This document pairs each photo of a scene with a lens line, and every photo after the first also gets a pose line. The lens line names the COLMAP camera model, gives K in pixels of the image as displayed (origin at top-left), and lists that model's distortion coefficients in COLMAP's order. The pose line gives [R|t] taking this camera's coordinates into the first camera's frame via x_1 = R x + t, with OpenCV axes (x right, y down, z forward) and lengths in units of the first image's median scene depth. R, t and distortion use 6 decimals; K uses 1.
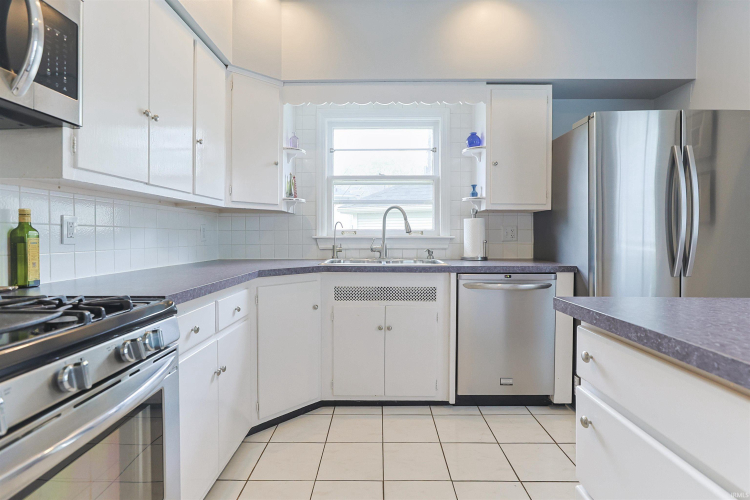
lens RADIAL K [[366.4, 0, 369.7], [0, 366.4, 237.9], [0, 0, 1]] dist [-0.023810, 0.012501]
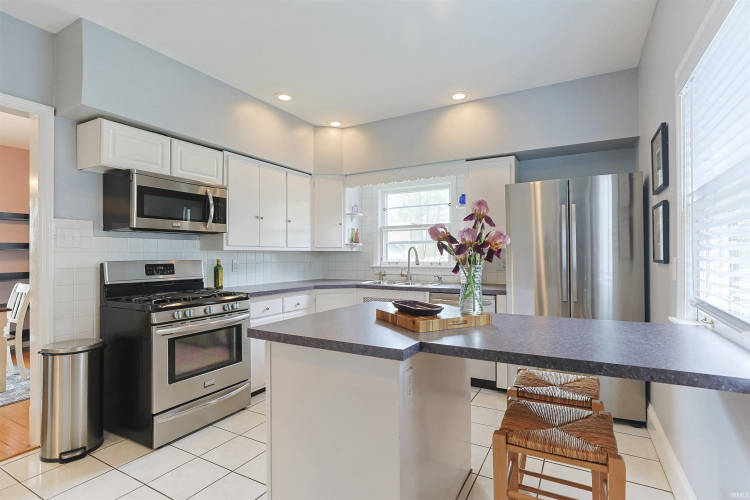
lens RADIAL K [[366.4, 0, 381.8], [0, 366.4, 251.8], [0, 0, 1]] dist [-0.023810, 0.012501]
pose [[0.885703, -0.006611, -0.464205, 0.687393], [0.000981, 0.999923, -0.012369, -0.049397], [0.464251, 0.010500, 0.885642, -0.417249]]
